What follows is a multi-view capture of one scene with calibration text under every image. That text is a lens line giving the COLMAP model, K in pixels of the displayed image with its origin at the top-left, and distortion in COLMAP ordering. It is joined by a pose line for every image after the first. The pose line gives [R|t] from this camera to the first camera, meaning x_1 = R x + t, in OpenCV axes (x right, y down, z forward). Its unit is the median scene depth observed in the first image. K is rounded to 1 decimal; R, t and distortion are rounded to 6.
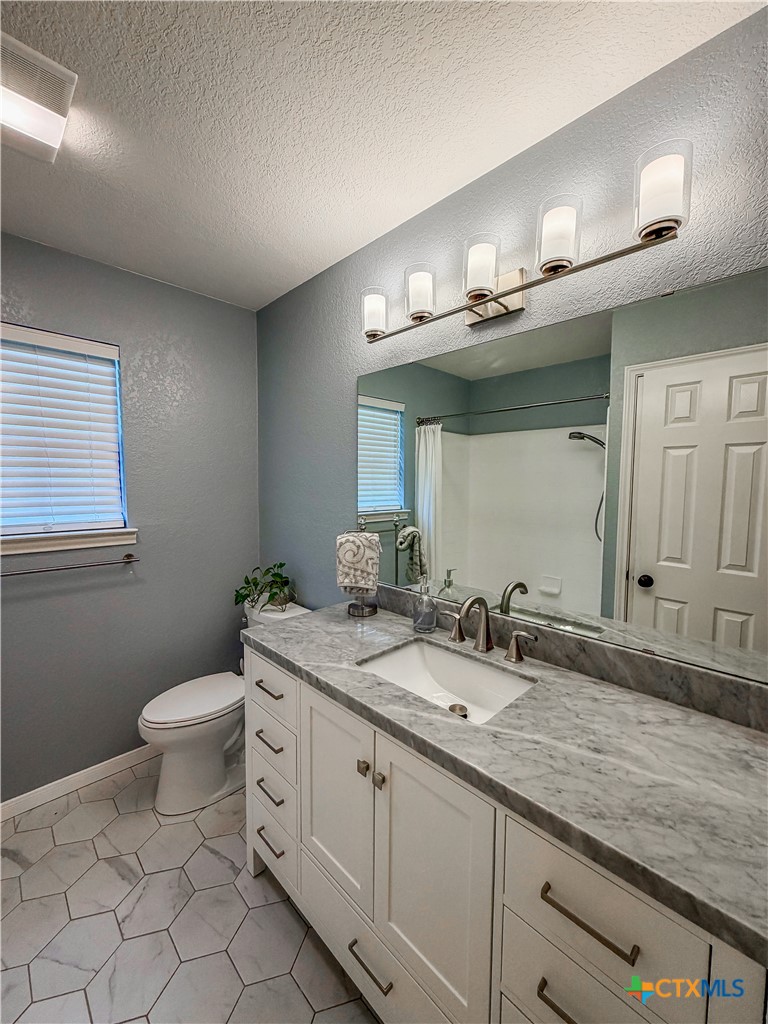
lens RADIAL K [[405.7, 0, 384.0], [0, 405.7, 512.0], [0, 0, 1]] dist [-0.001964, -0.000274]
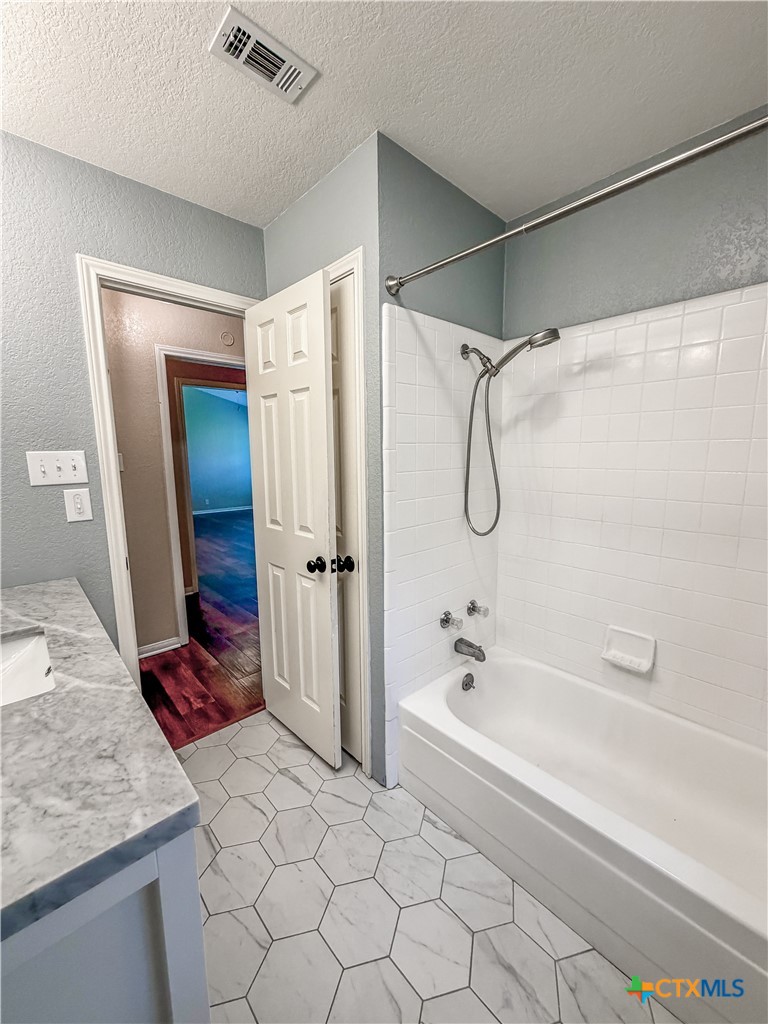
lens RADIAL K [[405.7, 0, 384.0], [0, 405.7, 512.0], [0, 0, 1]] dist [-0.001964, -0.000274]
pose [[-0.999438, -0.008172, 0.032514, -0.740966], [-0.000843, 0.975658, 0.219295, -0.083959], [-0.033515, 0.219145, -0.975117, 1.795470]]
